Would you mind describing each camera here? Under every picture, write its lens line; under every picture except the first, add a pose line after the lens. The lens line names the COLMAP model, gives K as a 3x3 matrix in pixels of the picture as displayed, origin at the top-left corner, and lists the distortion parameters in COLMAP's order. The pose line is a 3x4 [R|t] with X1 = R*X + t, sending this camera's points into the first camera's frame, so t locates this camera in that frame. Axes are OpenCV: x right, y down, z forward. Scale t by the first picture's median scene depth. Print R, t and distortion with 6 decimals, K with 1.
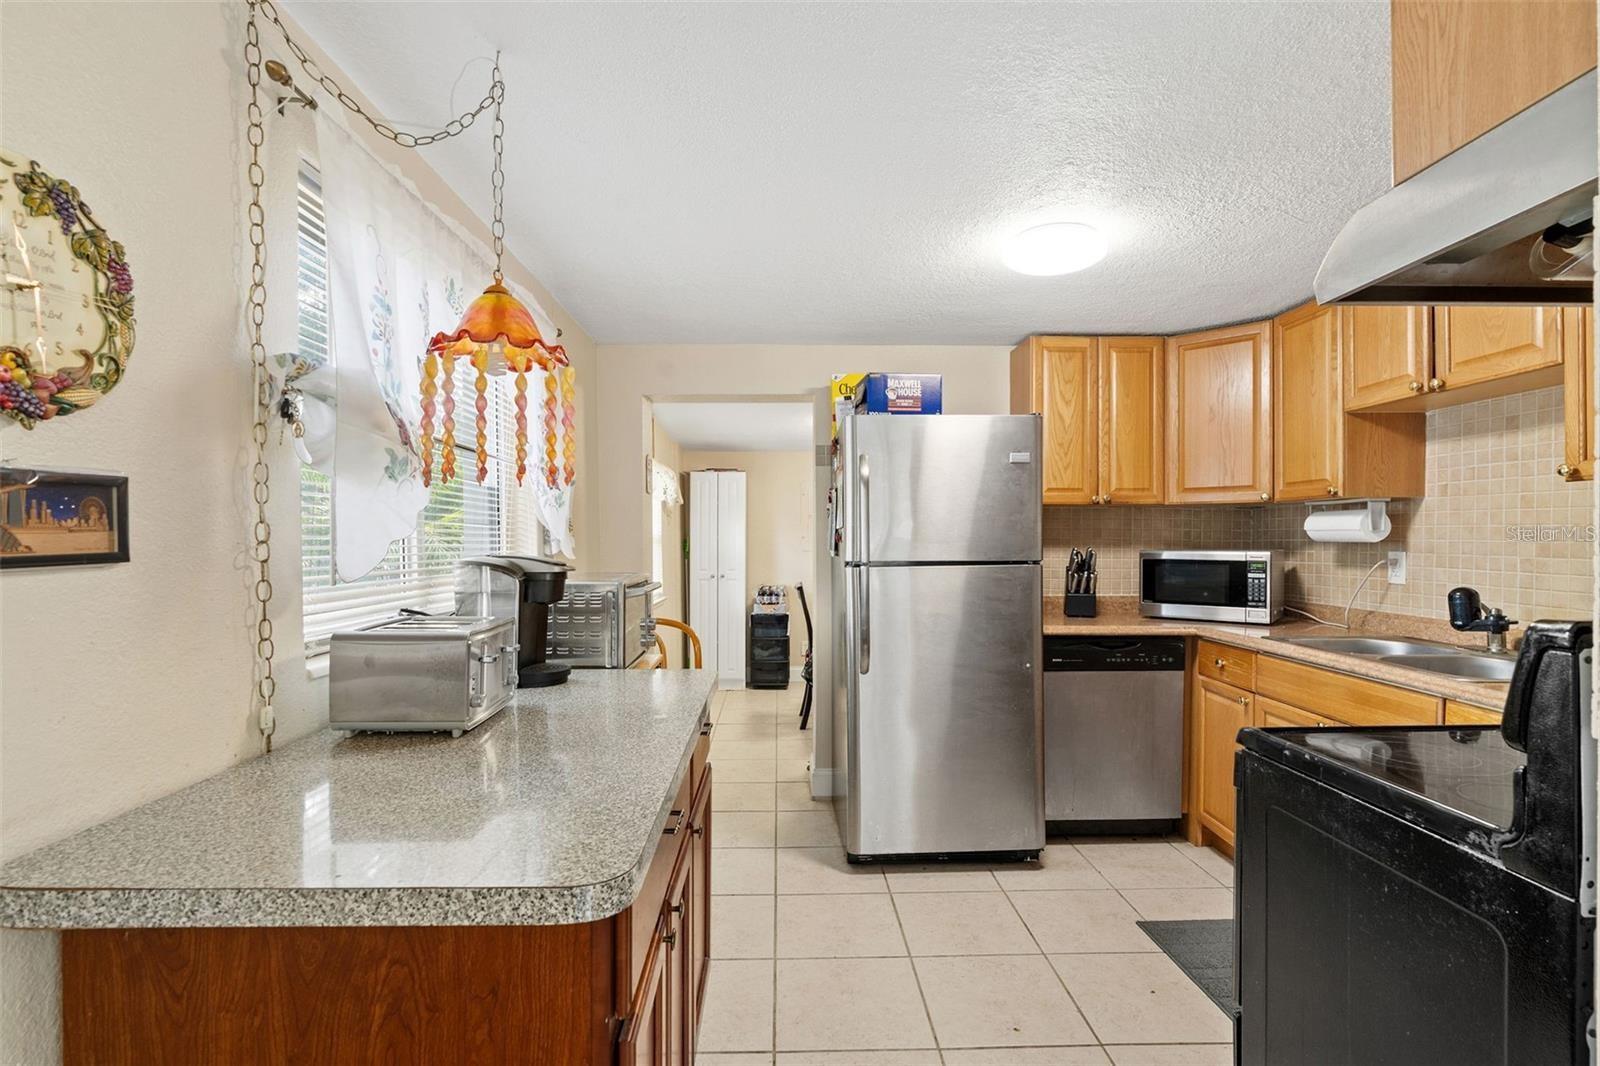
lens RADIAL K [[740.0, 0, 797.6], [0, 740.0, 537.4], [0, 0, 1]] dist [-0.011887, 0.001574]
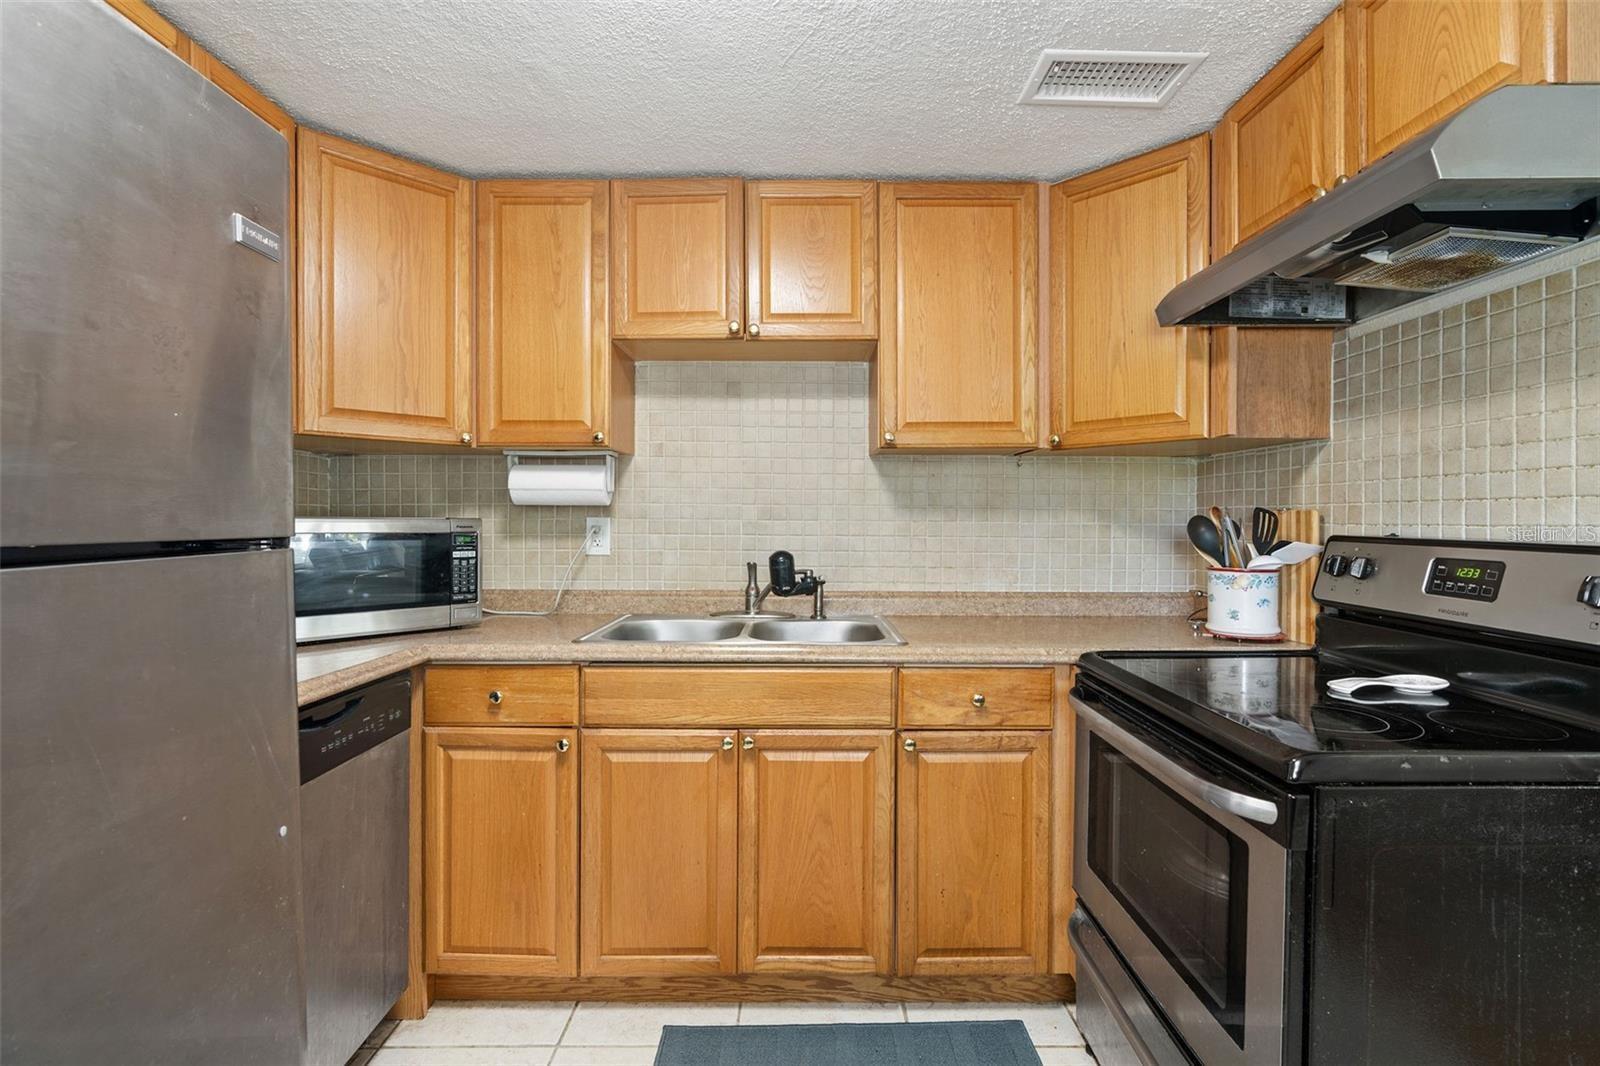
lens RADIAL K [[740.0, 0, 801.2], [0, 740.0, 524.1], [0, 0, 1]] dist [-0.011887, 0.001574]
pose [[0.025175, -0.005275, 0.999669, -0.037181], [-0.002387, 0.999983, 0.005337, 0.020917], [-0.999680, -0.002520, 0.025162, 0.701878]]
